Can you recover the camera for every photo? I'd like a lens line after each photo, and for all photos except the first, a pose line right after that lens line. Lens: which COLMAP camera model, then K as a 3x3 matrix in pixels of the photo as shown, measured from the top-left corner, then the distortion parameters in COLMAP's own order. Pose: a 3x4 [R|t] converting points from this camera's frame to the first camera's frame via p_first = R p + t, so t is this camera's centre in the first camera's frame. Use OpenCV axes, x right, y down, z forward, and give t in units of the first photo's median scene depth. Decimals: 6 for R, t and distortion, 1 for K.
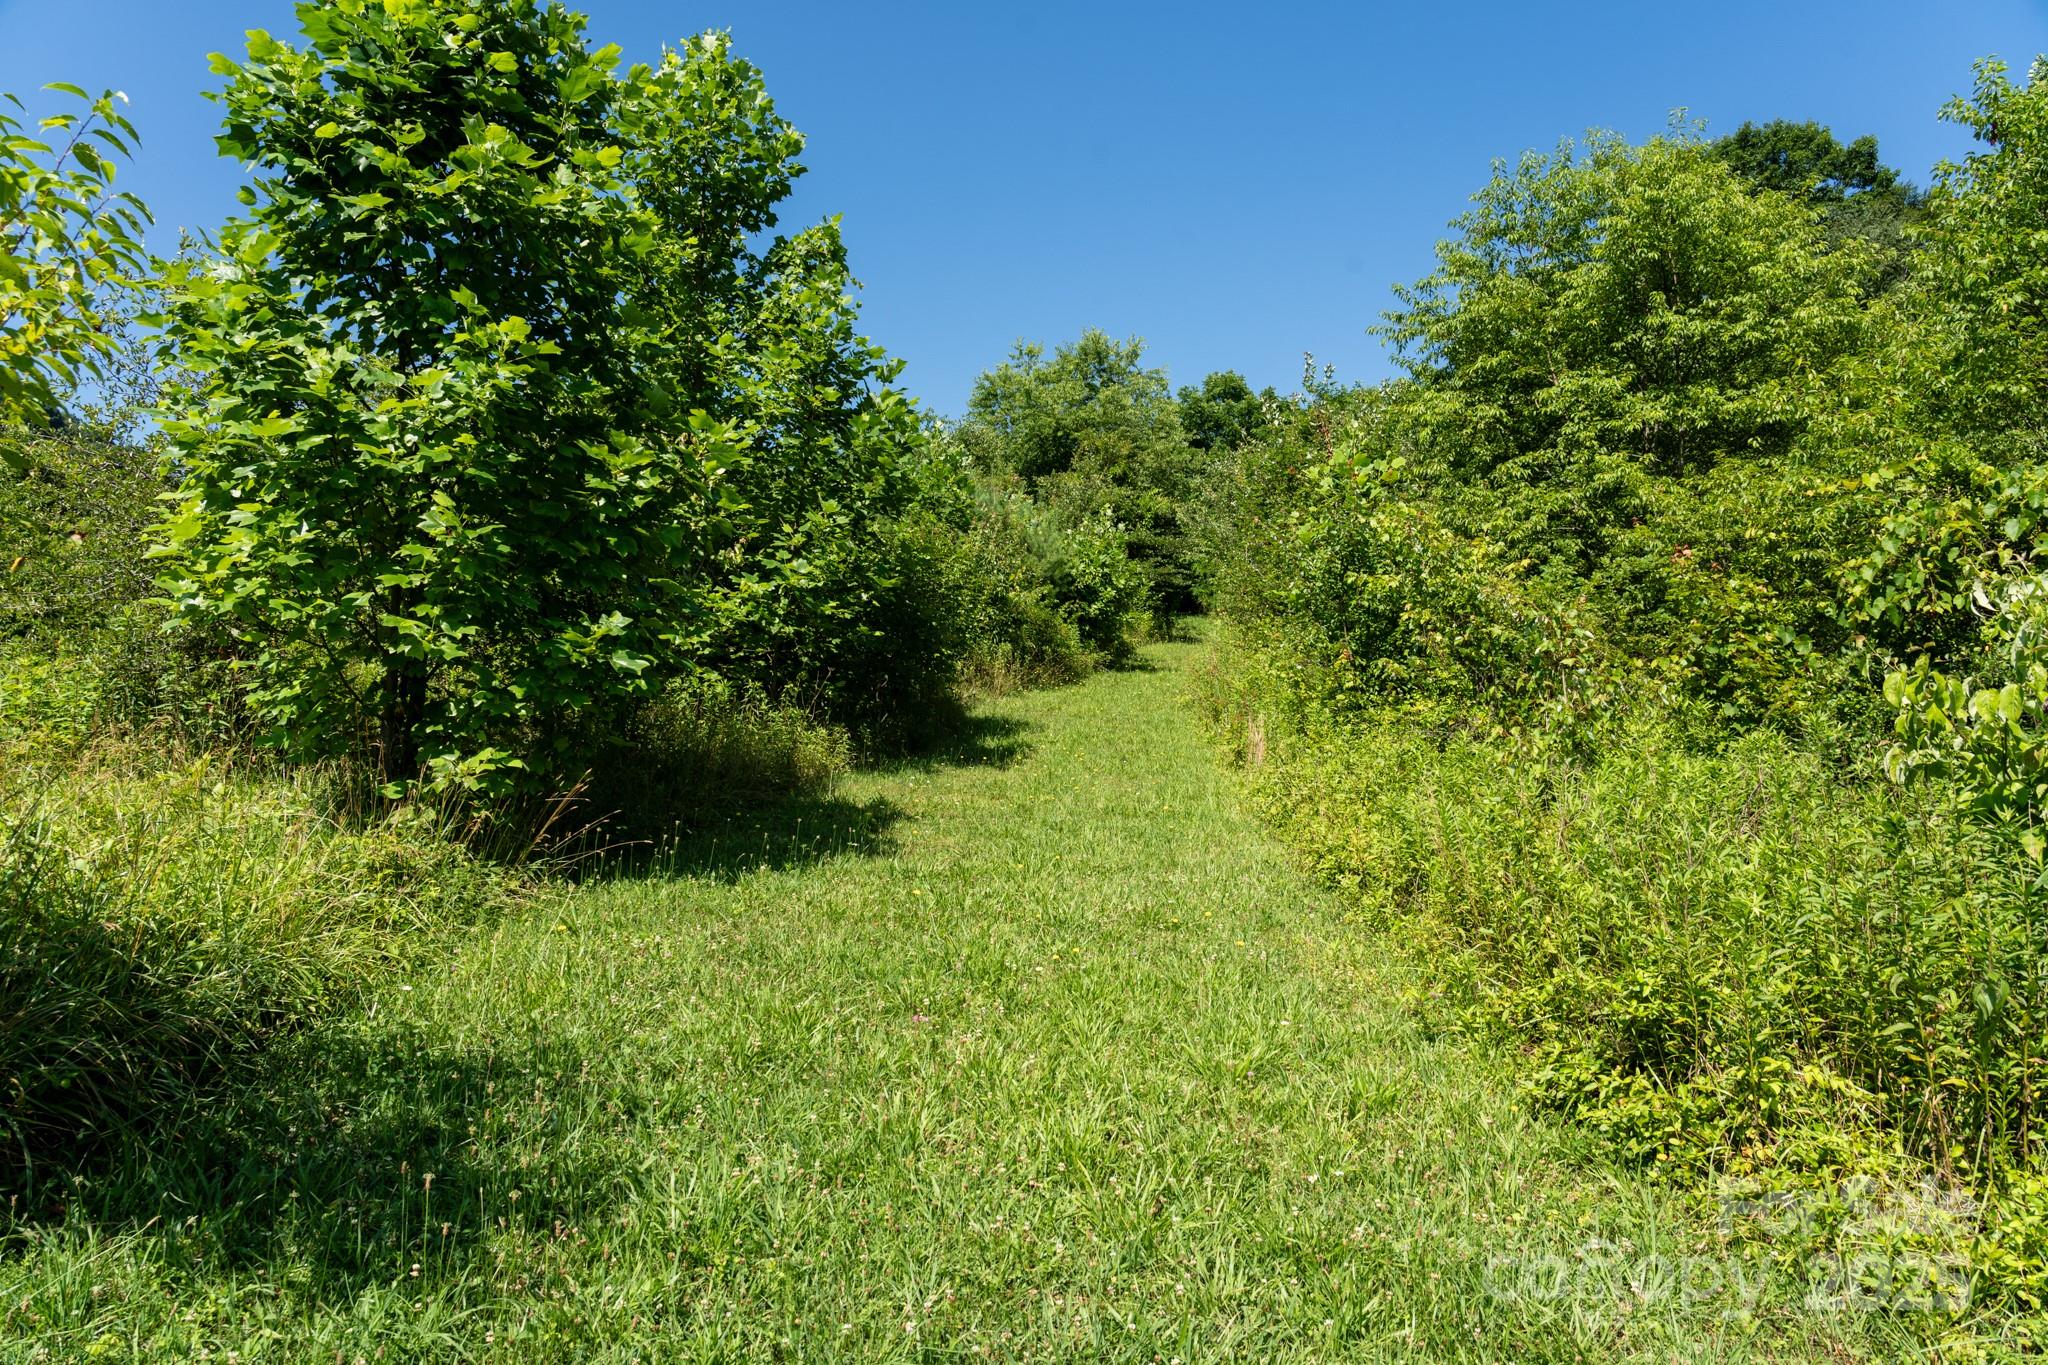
lens RADIAL K [[1383.3, 0, 1031.1], [0, 1383.3, 679.4], [0, 0, 1]] dist [-0.022119, 0.012487]
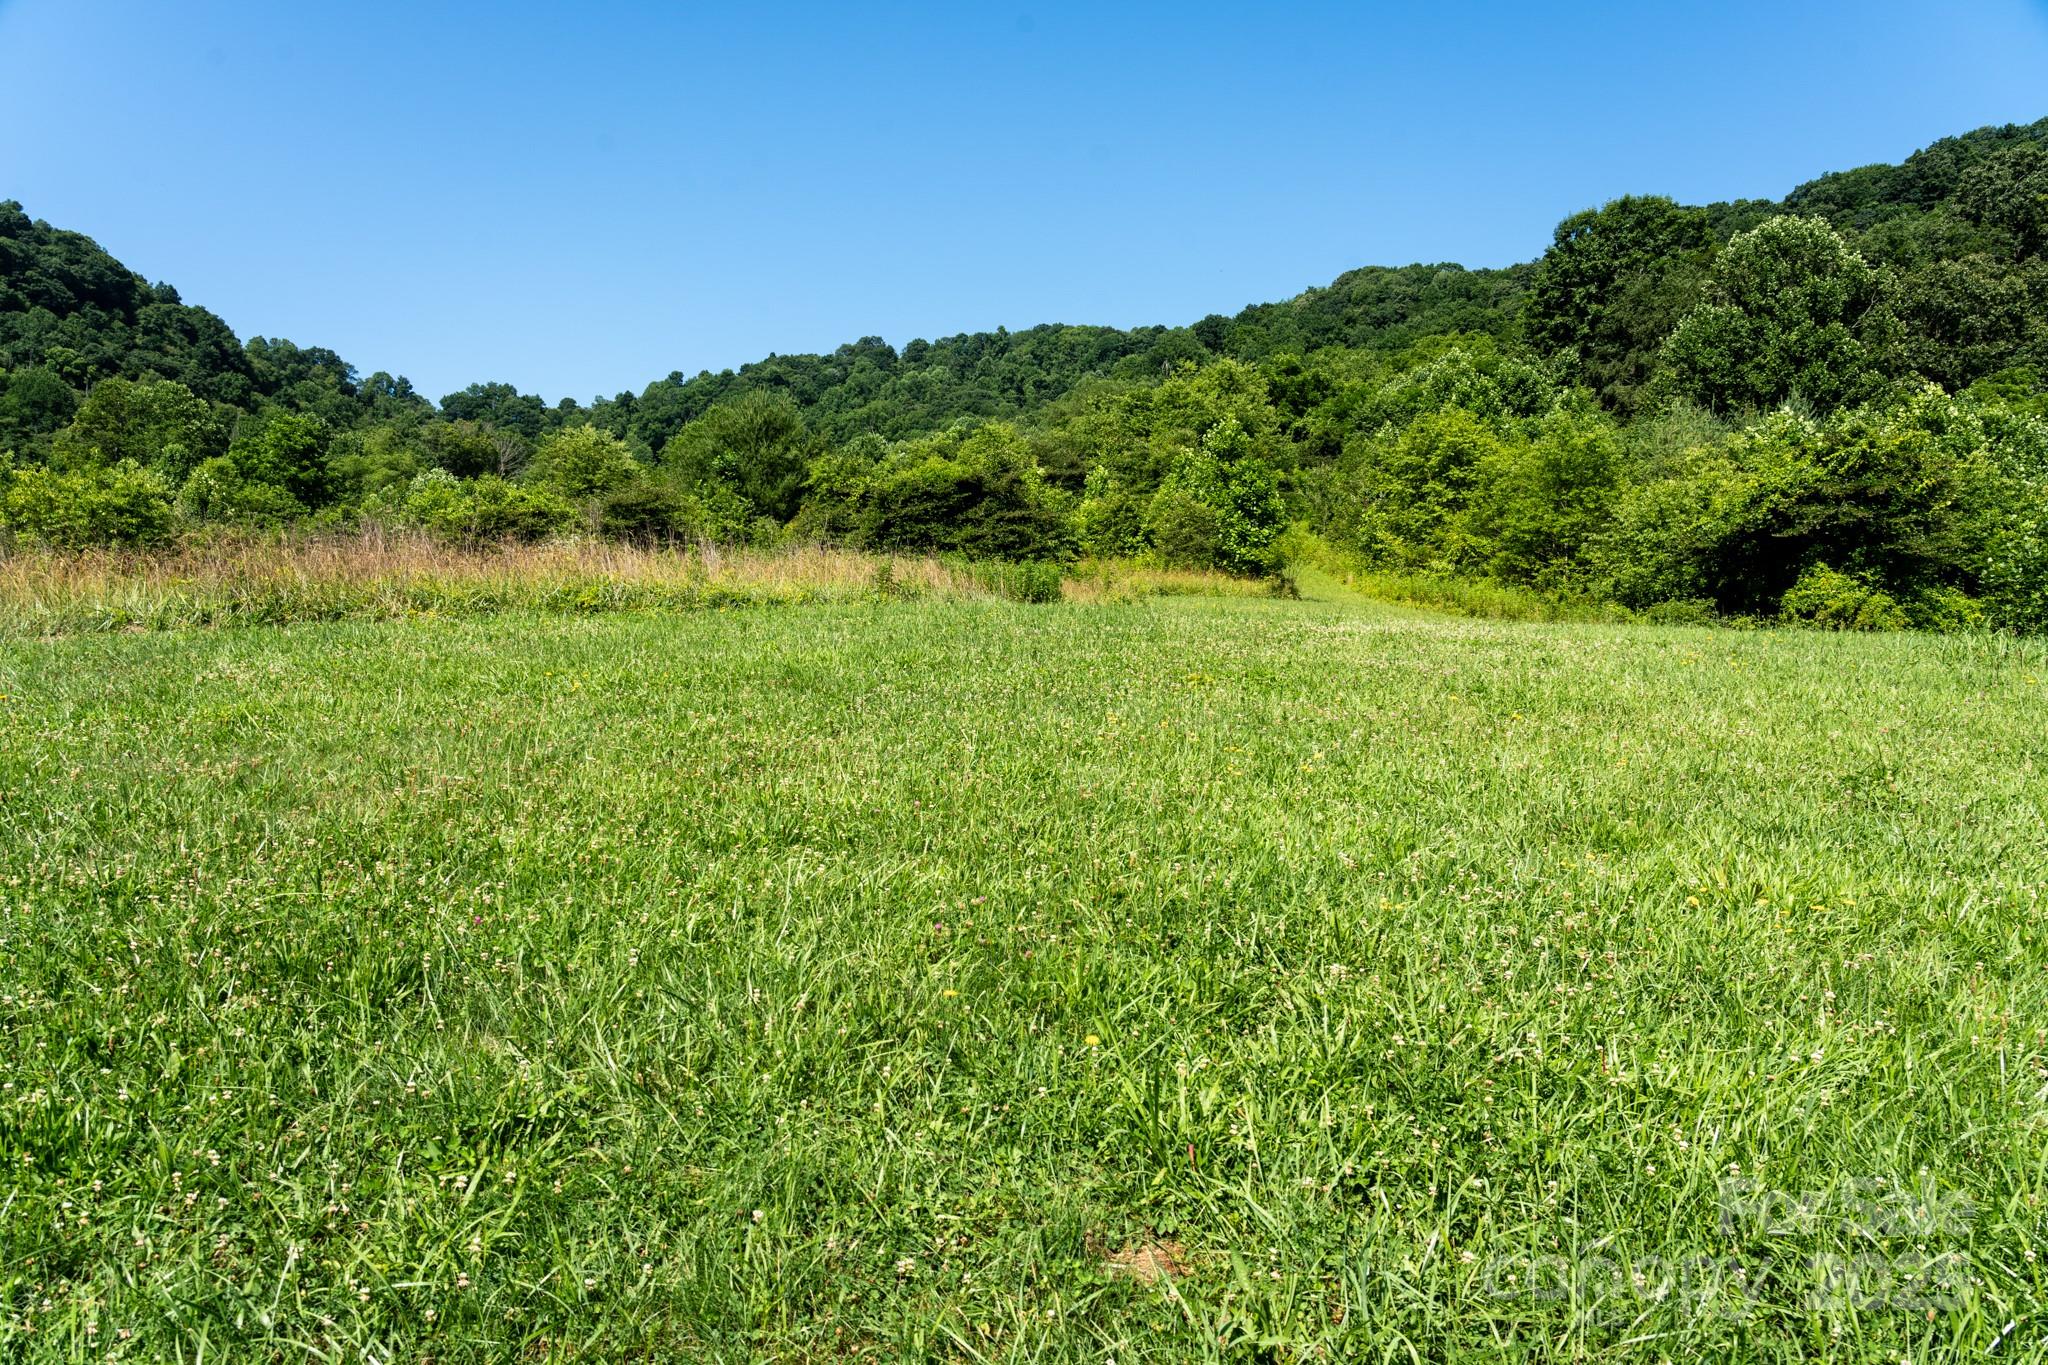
lens RADIAL K [[1383.3, 0, 1029.1], [0, 1383.3, 689.1], [0, 0, 1]] dist [-0.022119, 0.012487]
pose [[0.999949, 0.009969, 0.001413, -0.527857], [-0.010065, 0.993604, 0.112473, -0.054188], [-0.000283, -0.112481, 0.993654, -2.099196]]
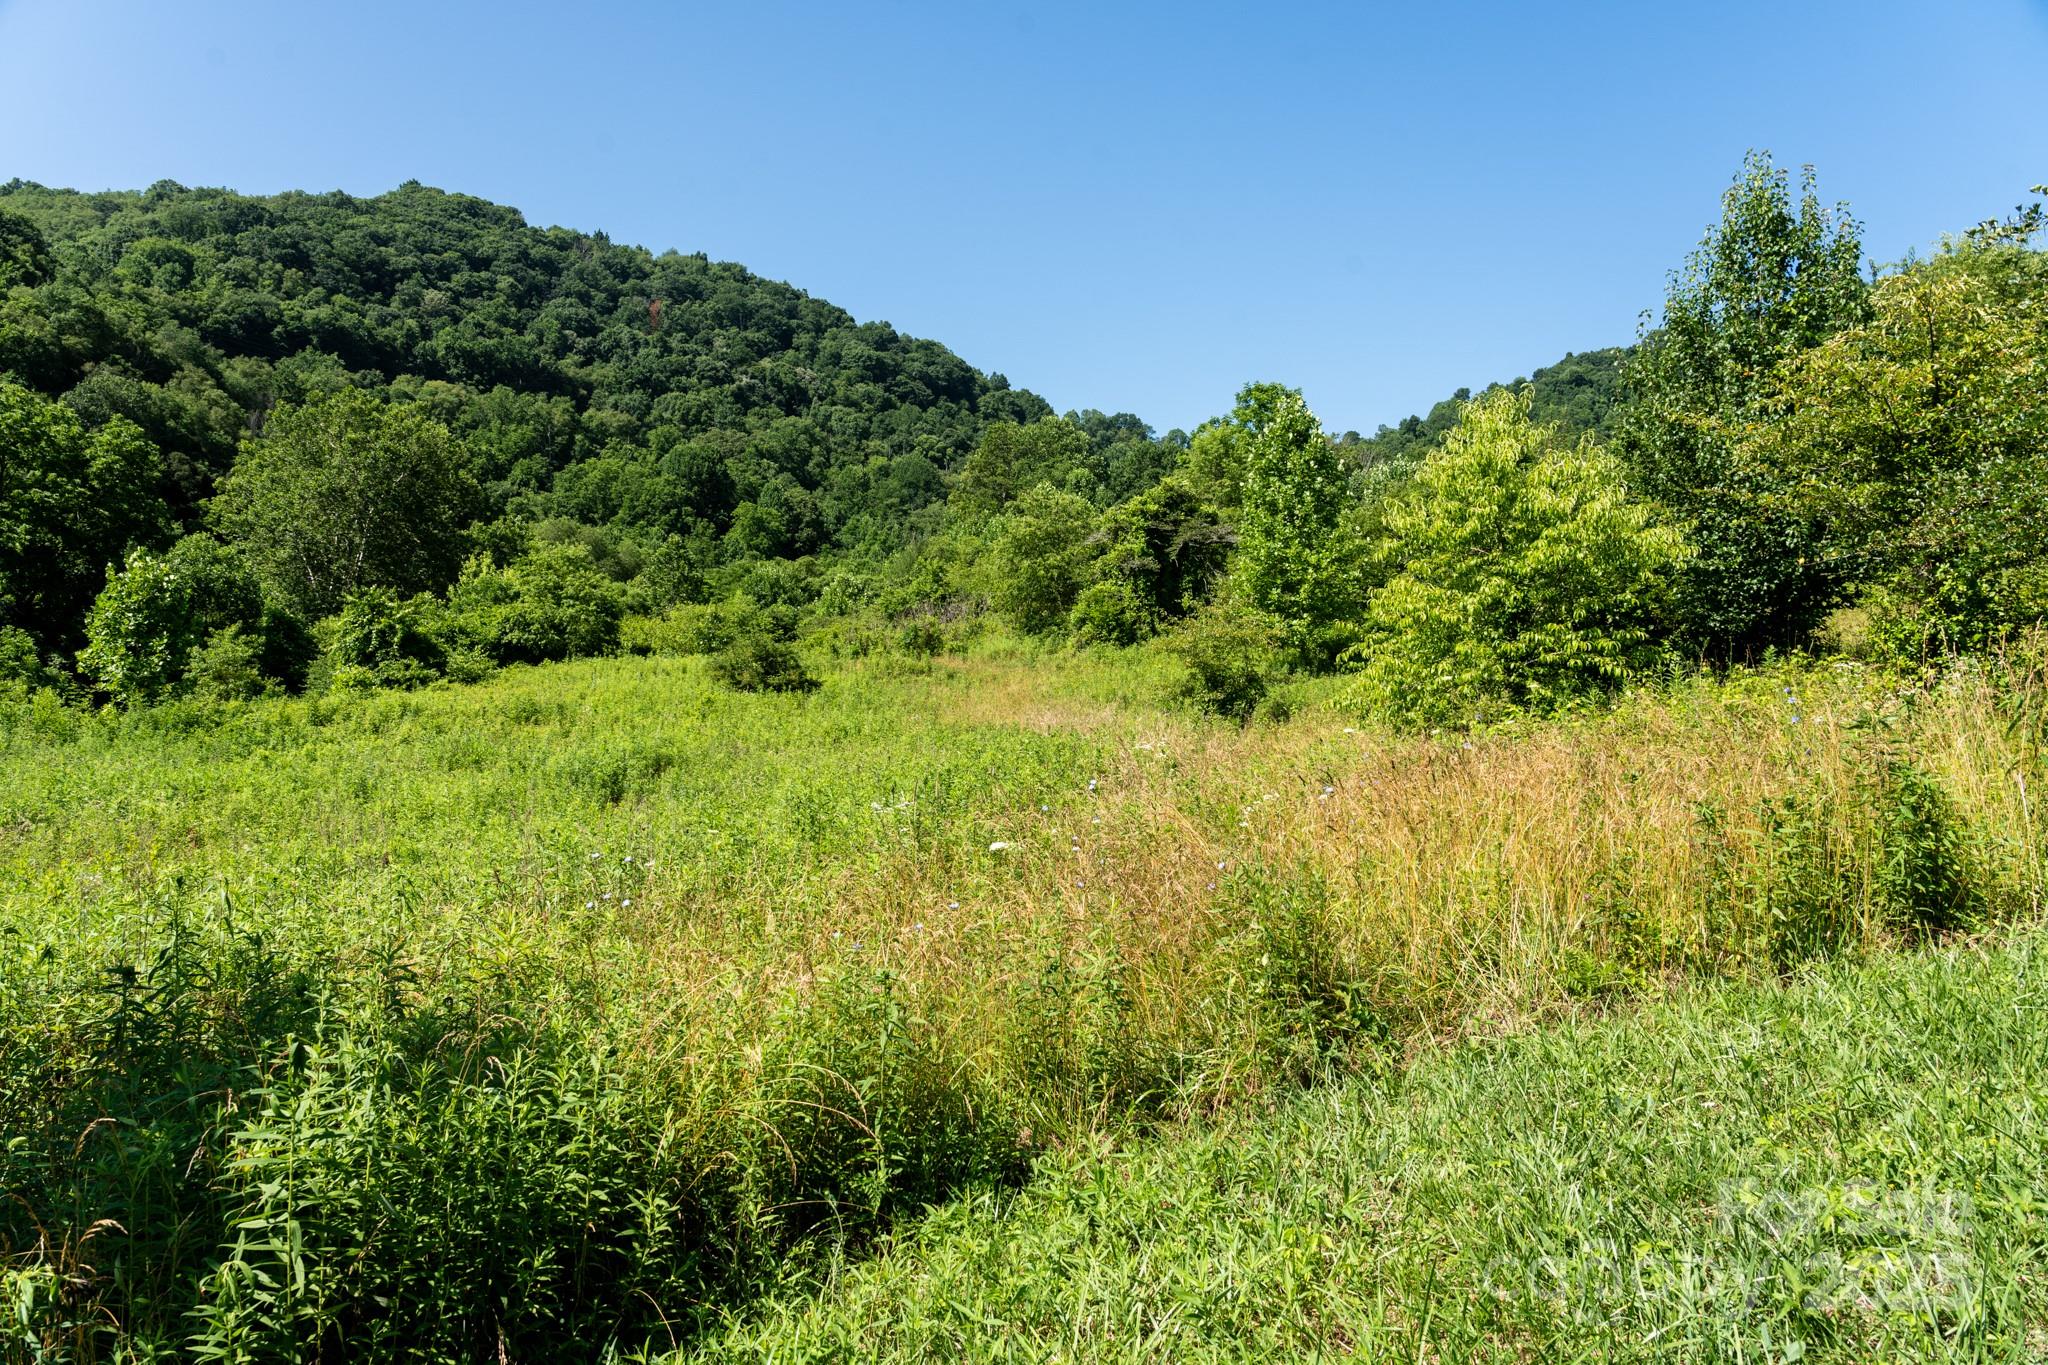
lens RADIAL K [[1383.3, 0, 1027.2], [0, 1383.3, 684.1], [0, 0, 1]] dist [-0.022119, 0.012487]
pose [[0.860694, -0.031886, -0.508123, -2.121743], [0.075310, 0.995031, 0.065125, 0.065352], [0.503522, -0.094319, 0.858819, -0.310985]]
